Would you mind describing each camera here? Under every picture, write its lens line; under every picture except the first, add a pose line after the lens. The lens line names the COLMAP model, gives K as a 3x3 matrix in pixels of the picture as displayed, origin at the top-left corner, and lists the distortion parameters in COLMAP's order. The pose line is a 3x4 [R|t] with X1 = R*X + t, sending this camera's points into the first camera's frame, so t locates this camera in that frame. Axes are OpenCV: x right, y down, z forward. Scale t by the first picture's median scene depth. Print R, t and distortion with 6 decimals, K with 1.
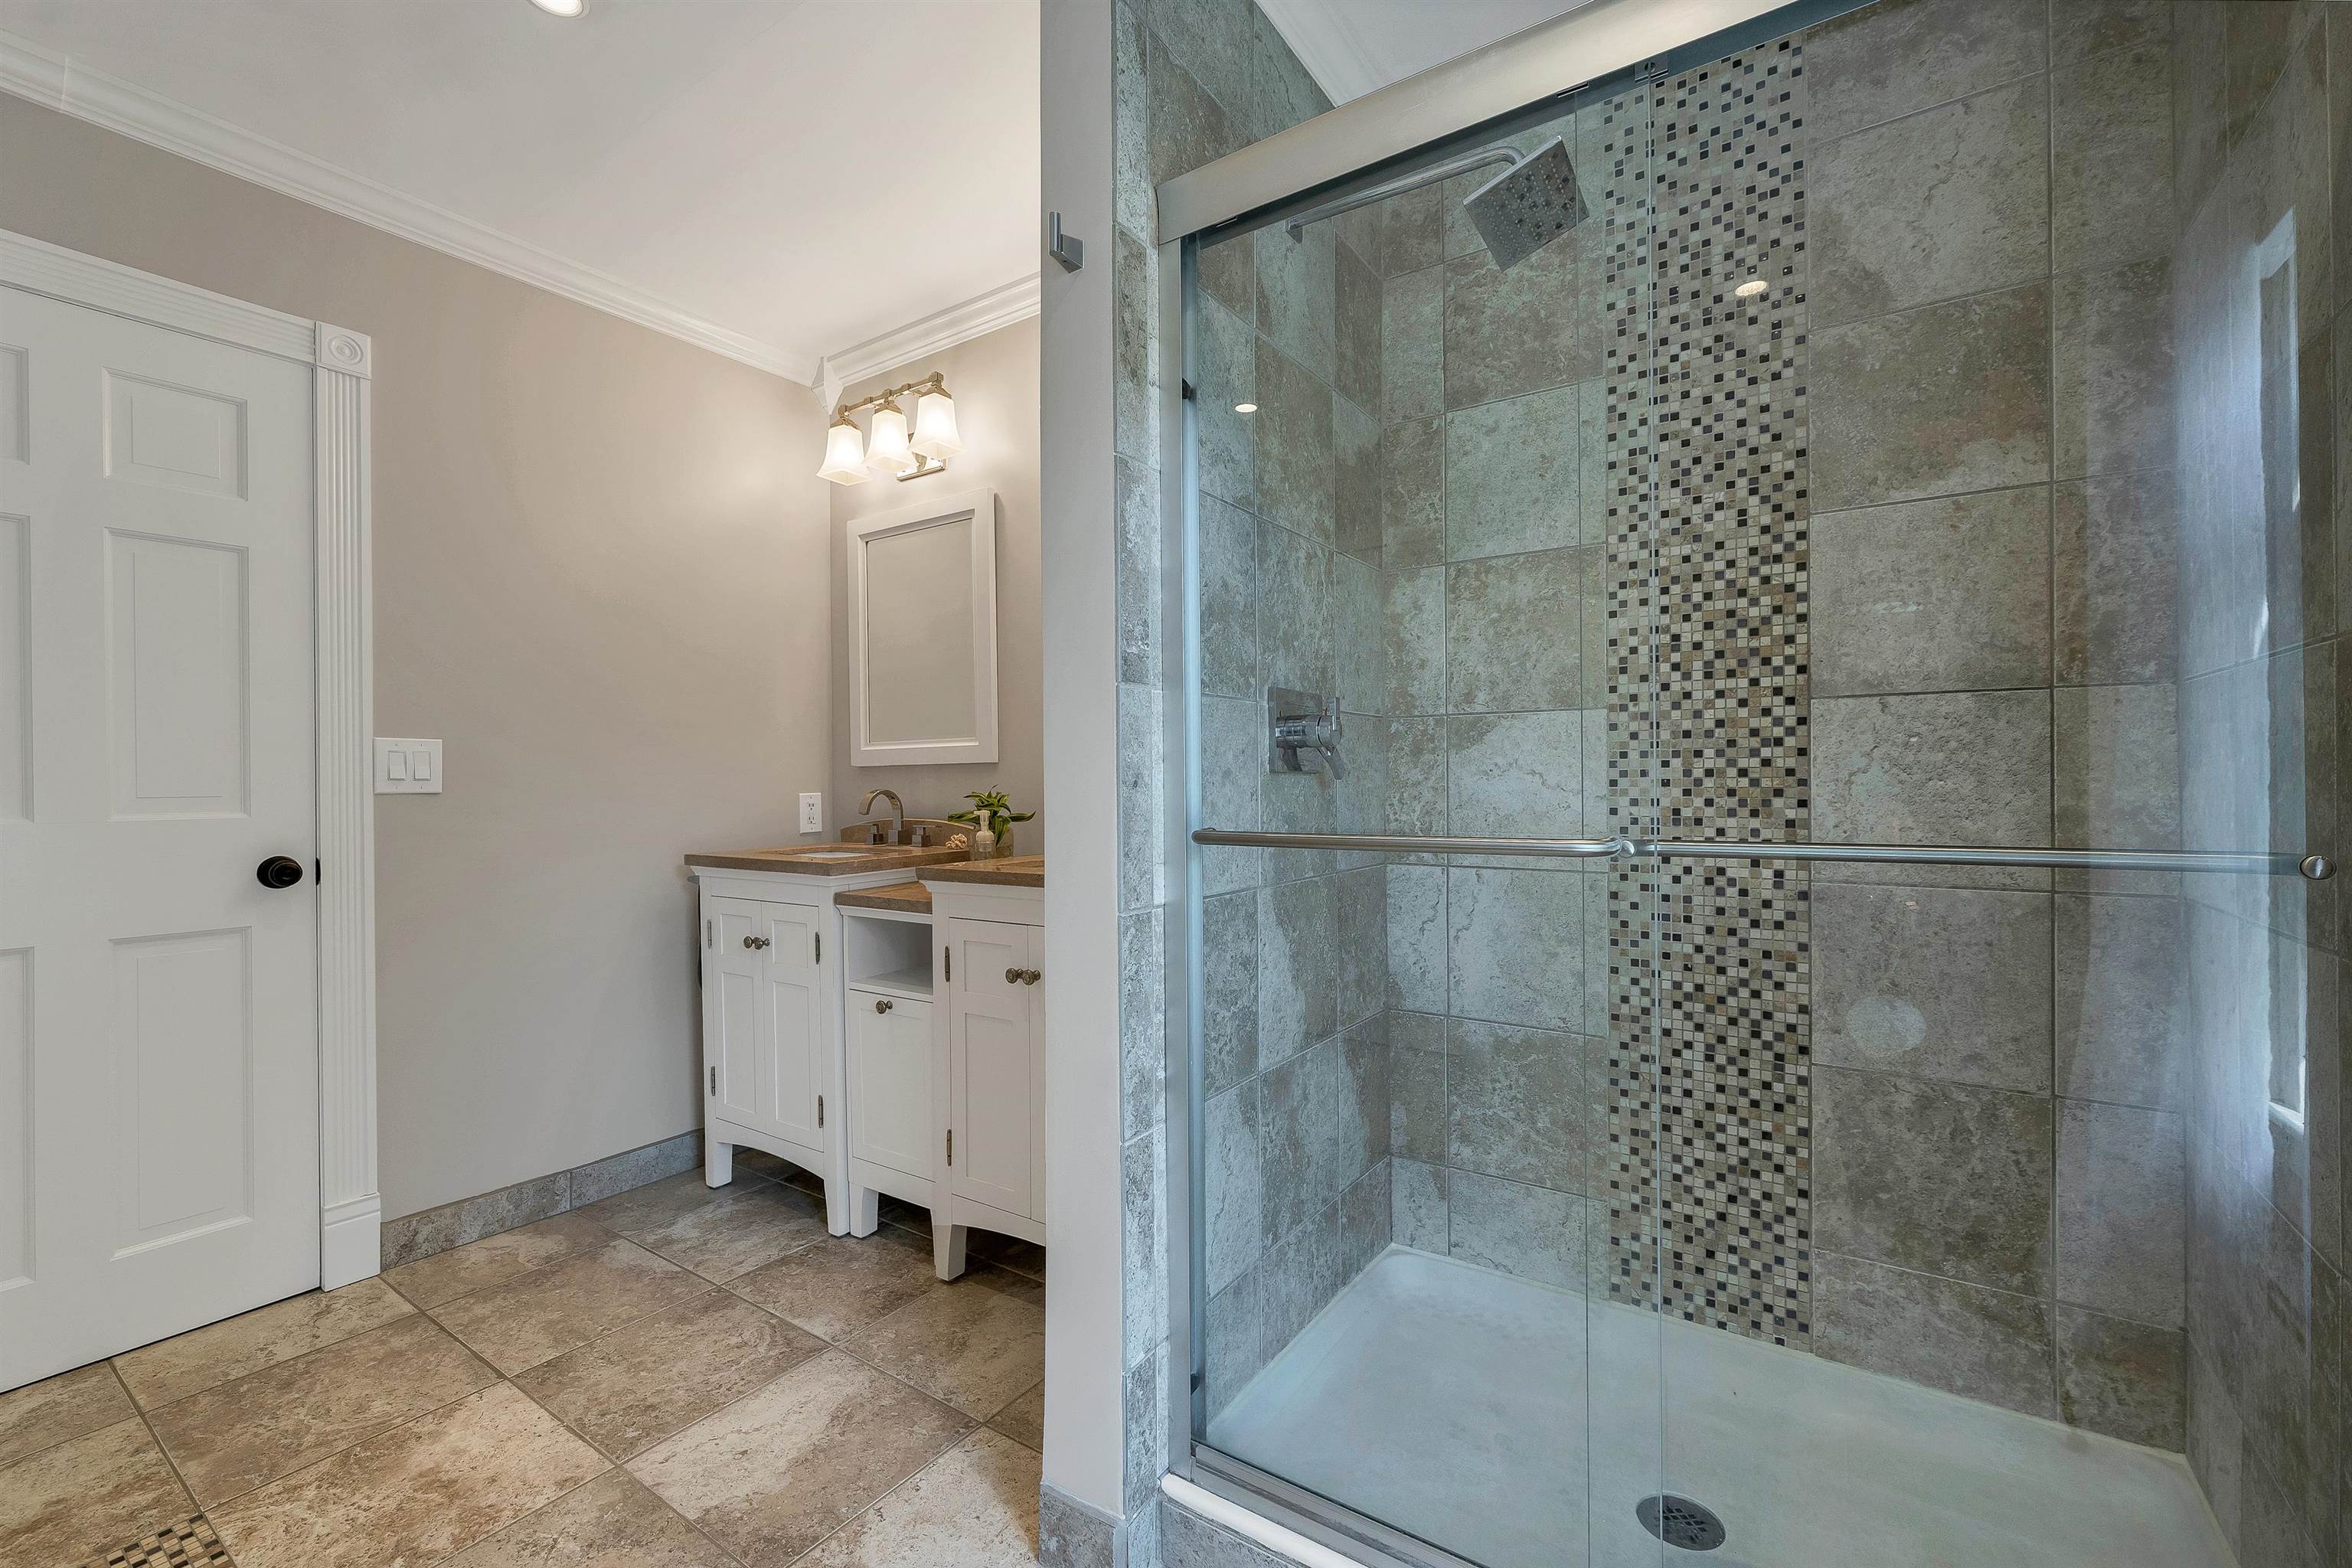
lens RADIAL K [[992.7, 0, 1176.0], [0, 992.7, 784.0], [0, 0, 1]] dist [0.013481, -0.003064]
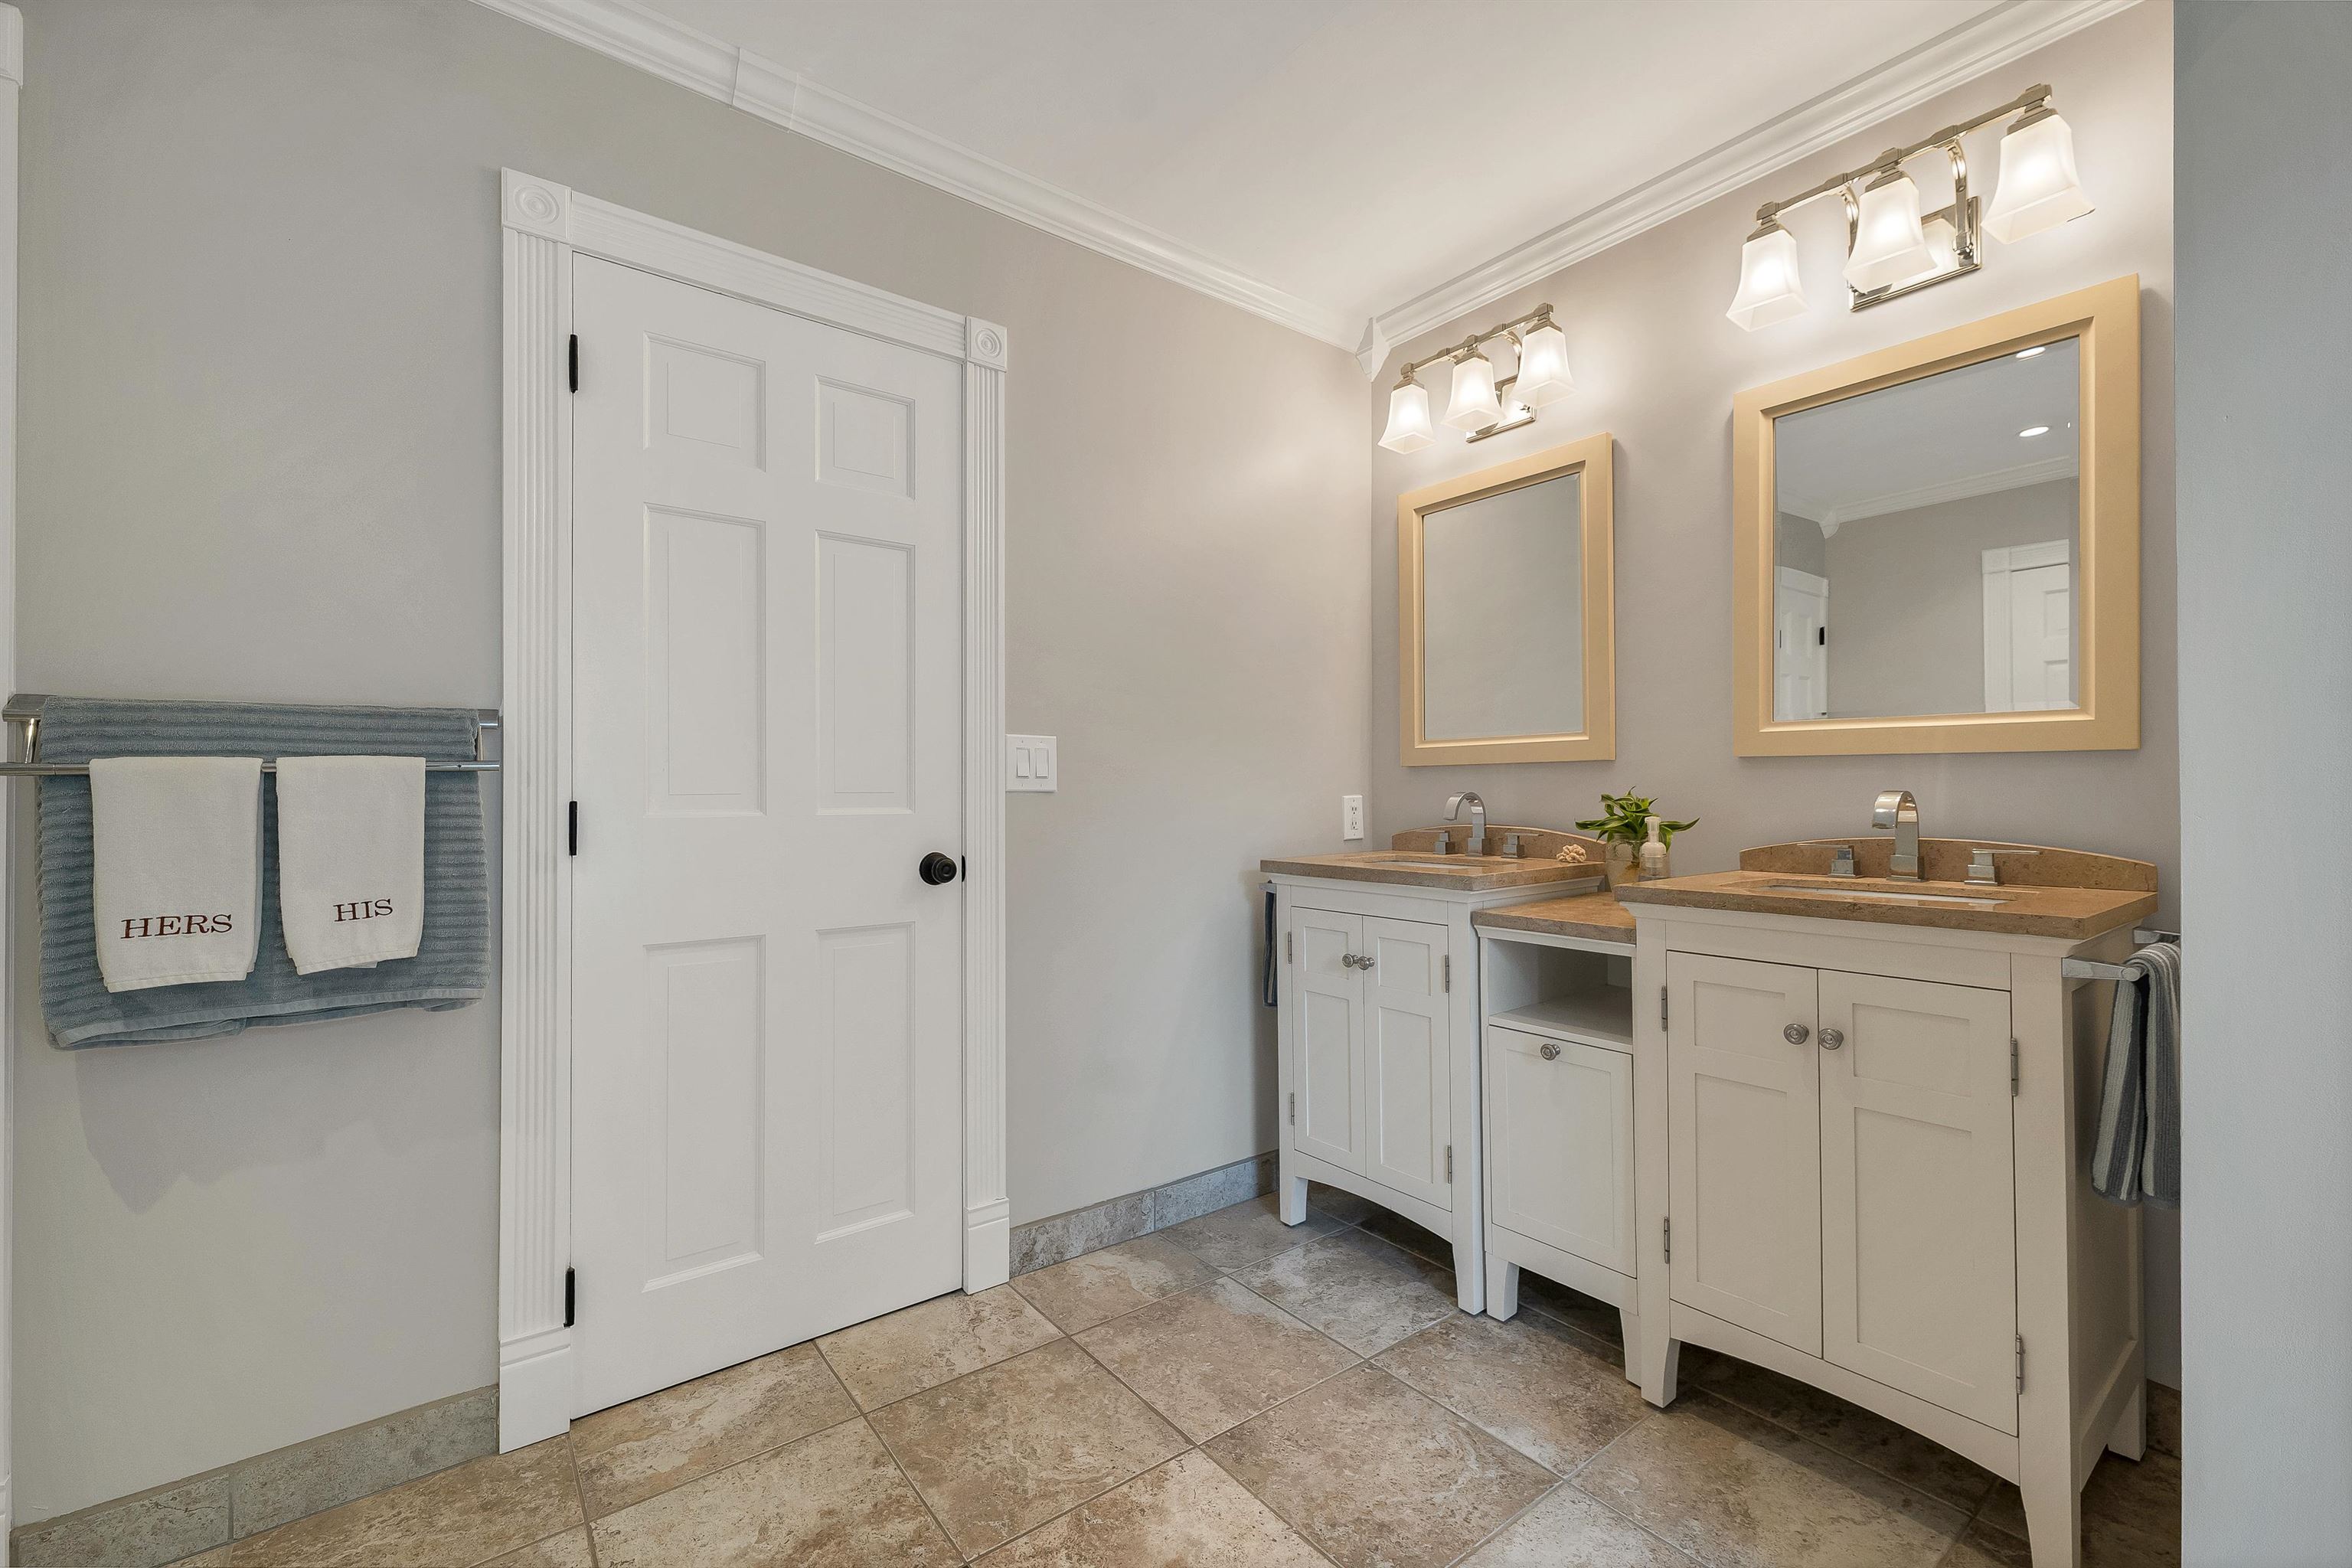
lens RADIAL K [[976.9, 0, 1176.0], [0, 976.9, 784.0], [0, 0, 1]] dist [0.001640, 0.000300]
pose [[0.956211, 0.004502, -0.292644, -0.347412], [-0.006713, 0.999956, -0.006553, 0.007876], [0.292601, 0.008230, 0.956199, 0.125612]]
